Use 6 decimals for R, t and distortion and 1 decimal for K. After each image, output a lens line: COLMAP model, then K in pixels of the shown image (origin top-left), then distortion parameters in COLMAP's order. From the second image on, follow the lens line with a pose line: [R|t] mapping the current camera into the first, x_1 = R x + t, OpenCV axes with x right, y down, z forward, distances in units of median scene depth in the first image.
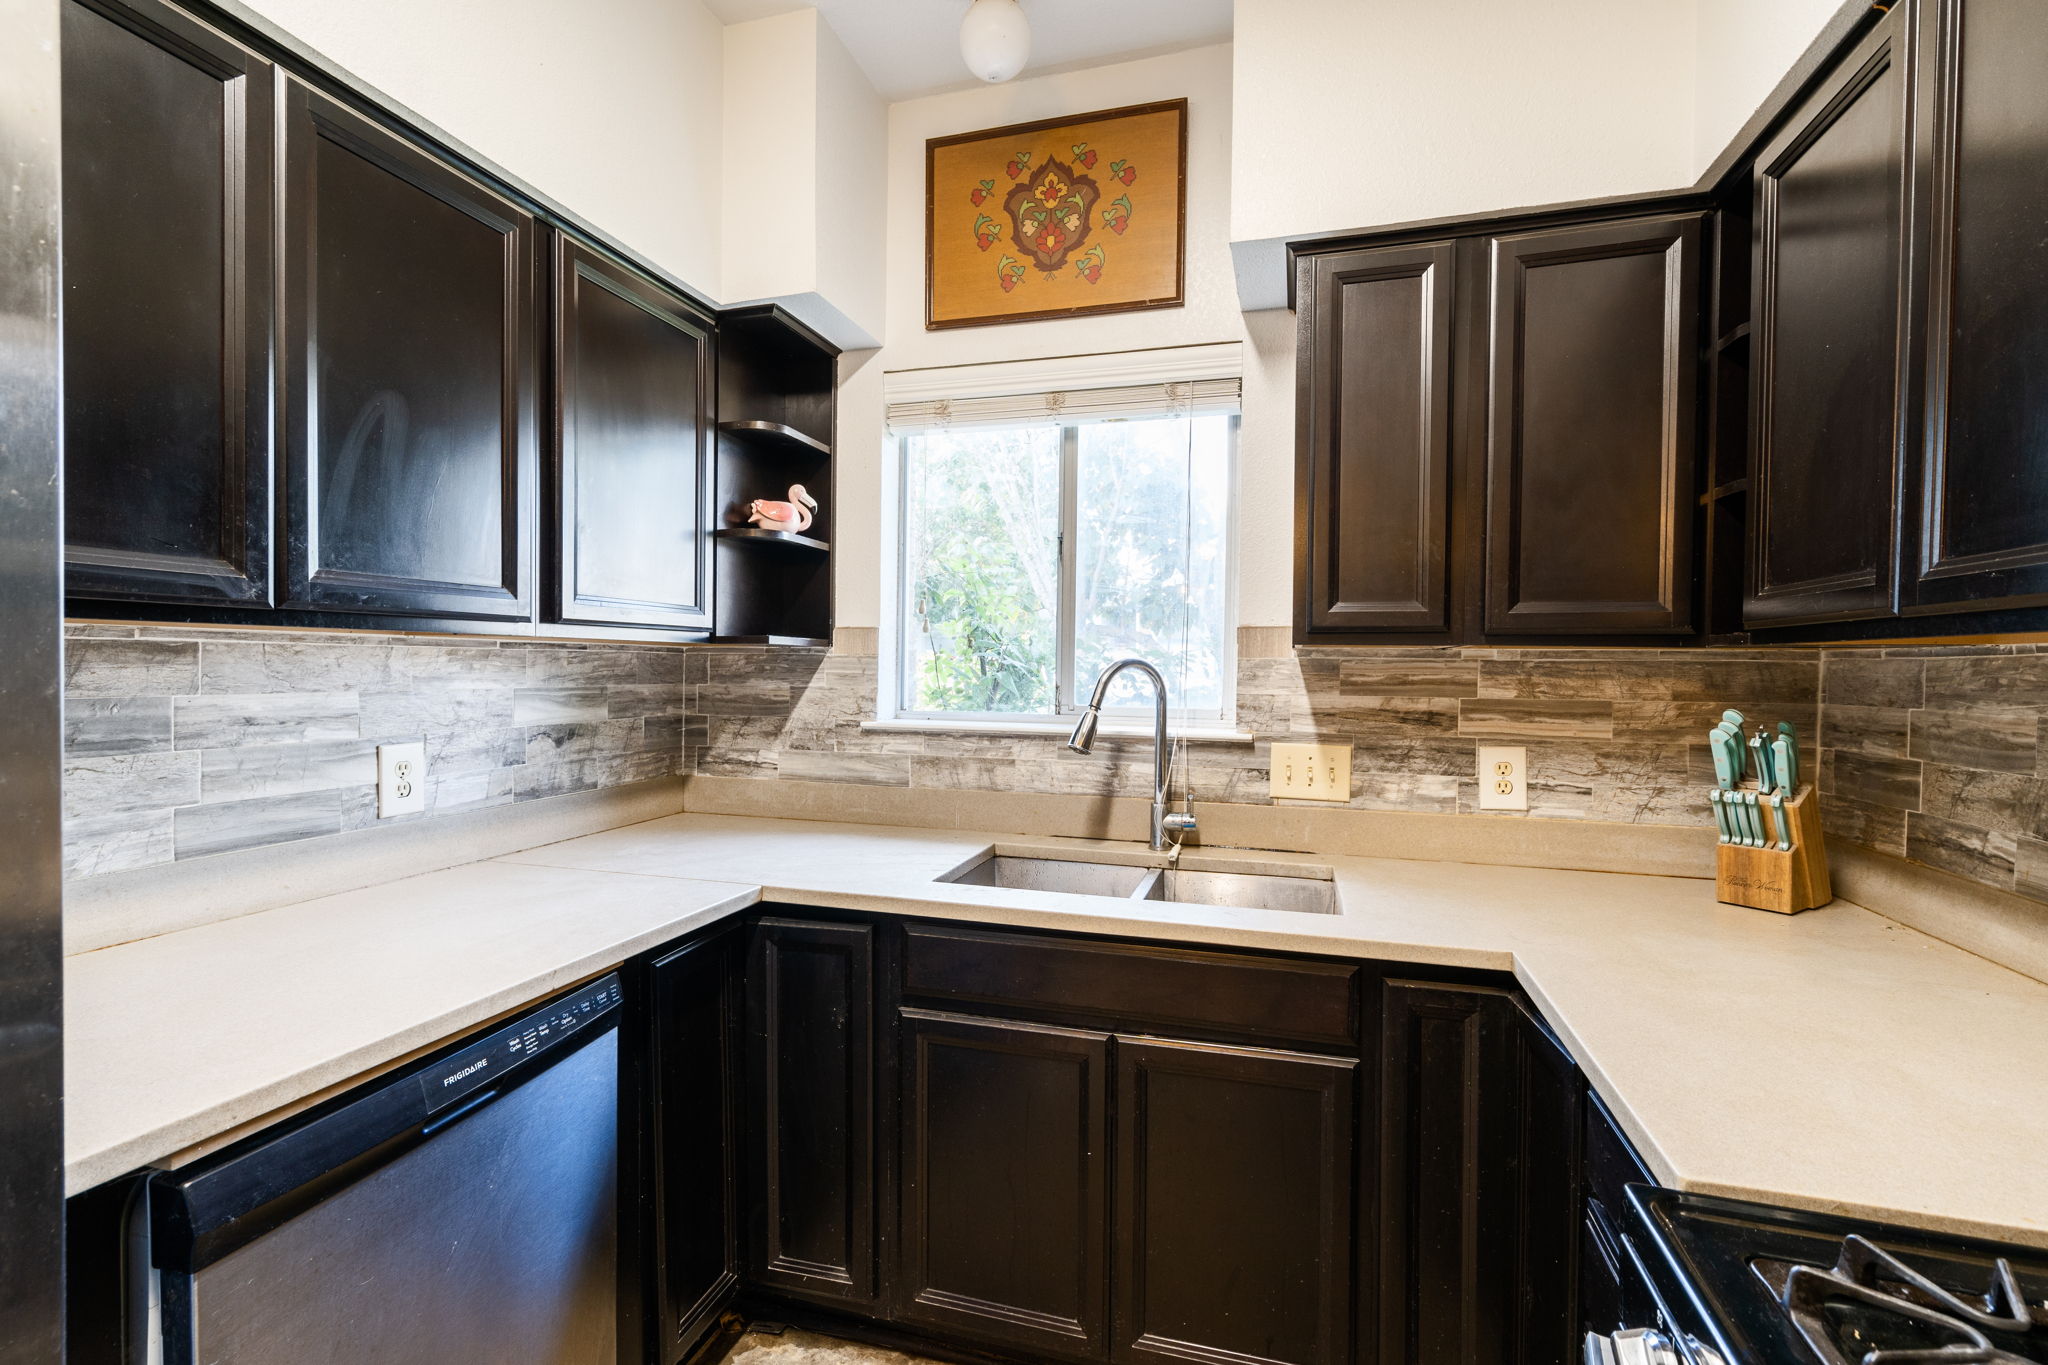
lens RADIAL K [[931.3, 0, 1013.6], [0, 931.3, 686.7], [0, 0, 1]] dist [-0.003943, 0.003529]
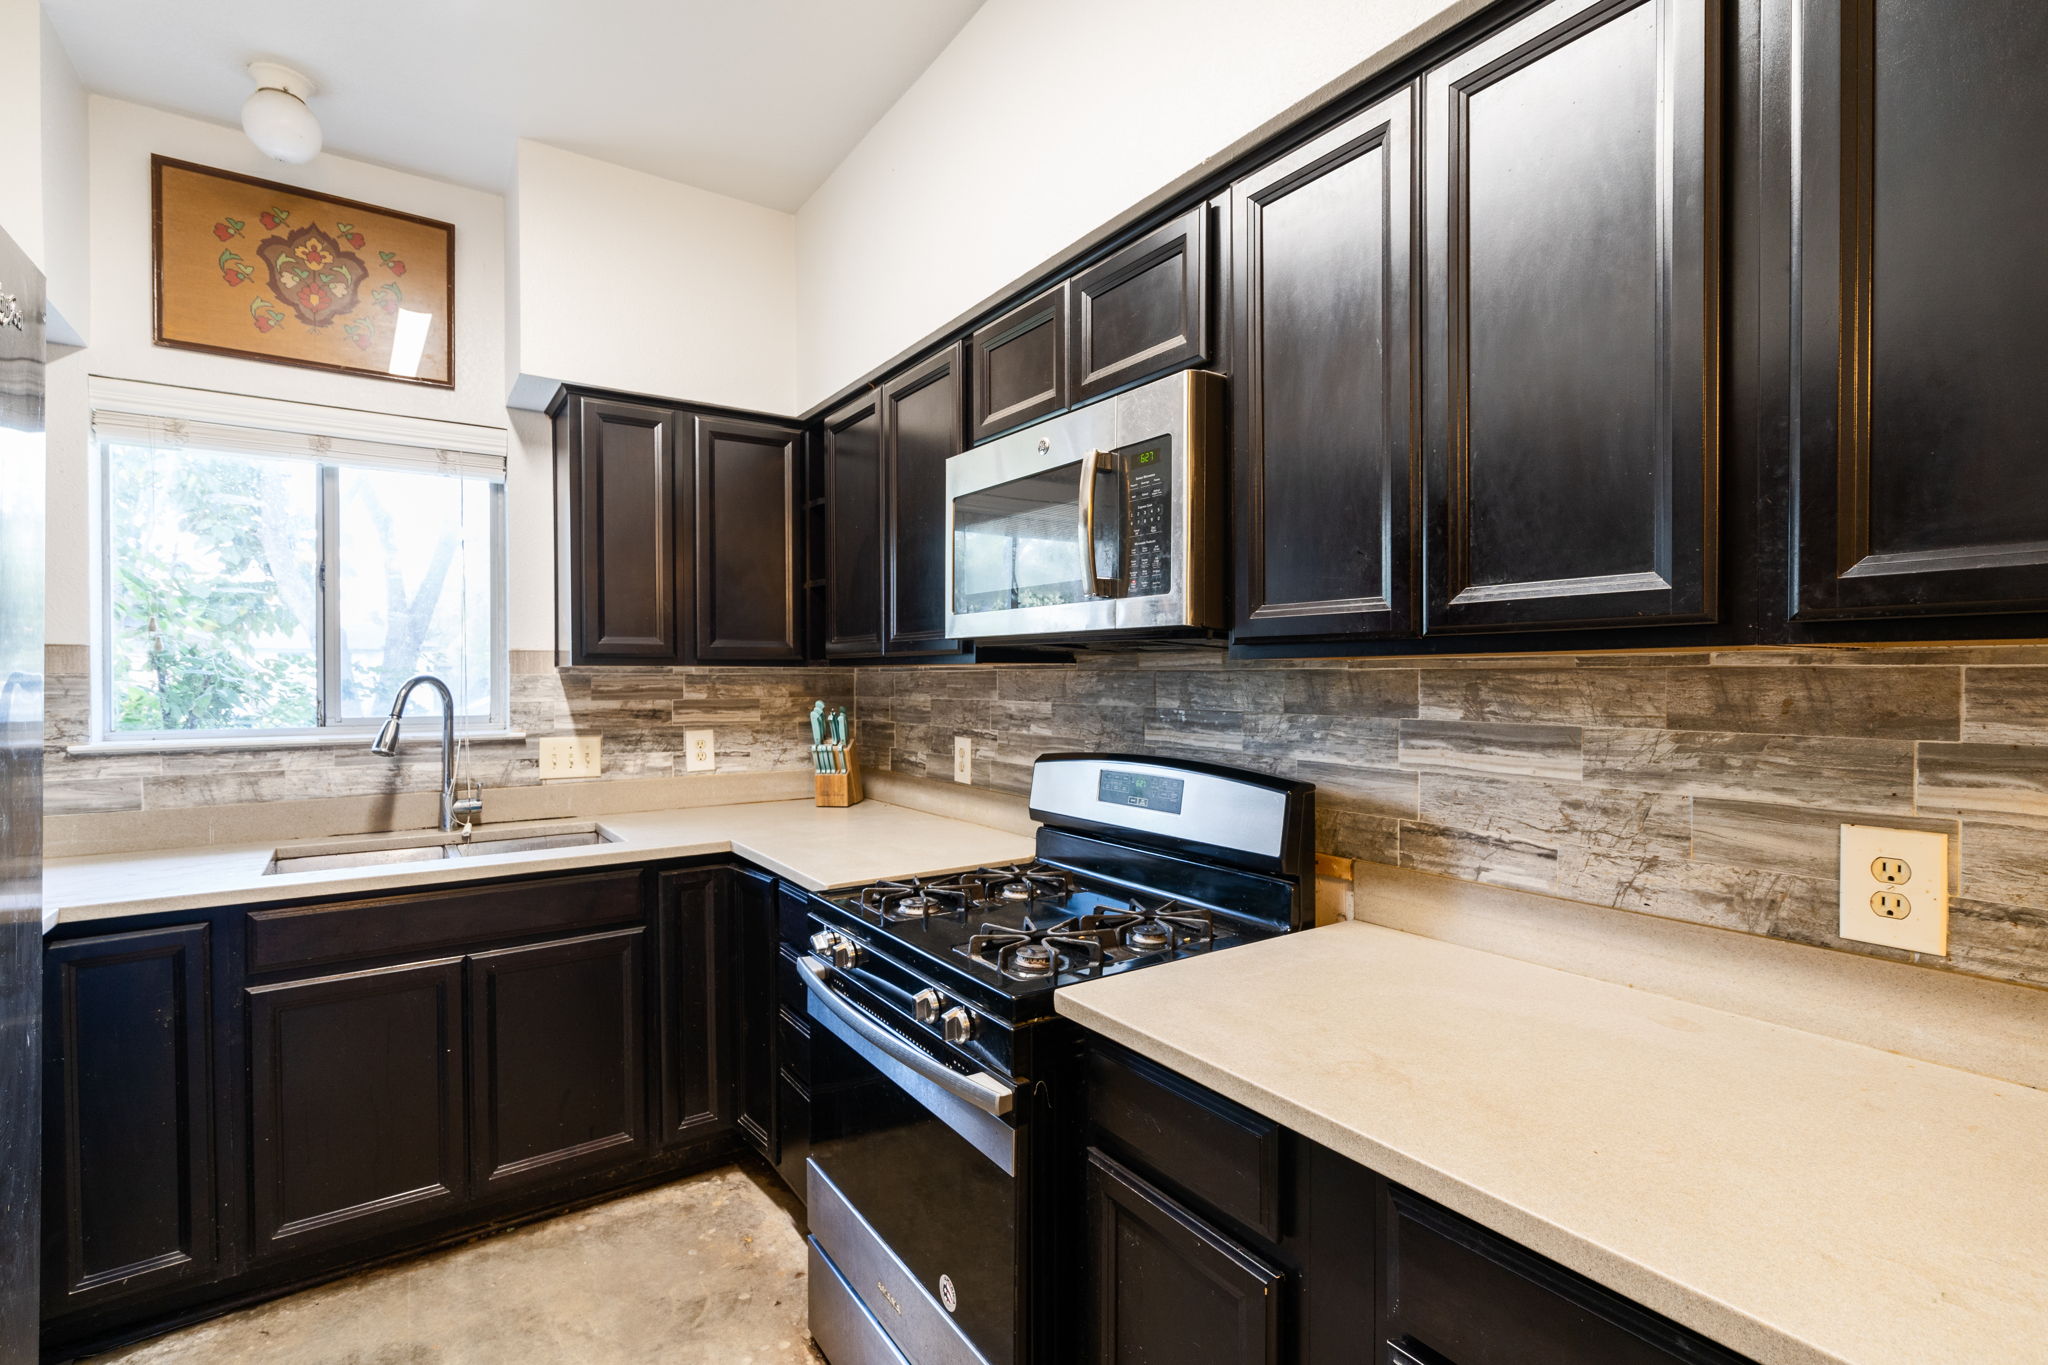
lens RADIAL K [[931.3, 0, 1020.1], [0, 931.3, 682.3], [0, 0, 1]] dist [-0.003943, 0.003529]
pose [[0.619888, -0.016814, 0.784510, -0.352053], [0.026676, 0.999644, 0.000346, -0.001624], [-0.784236, 0.020713, 0.620116, -0.373993]]
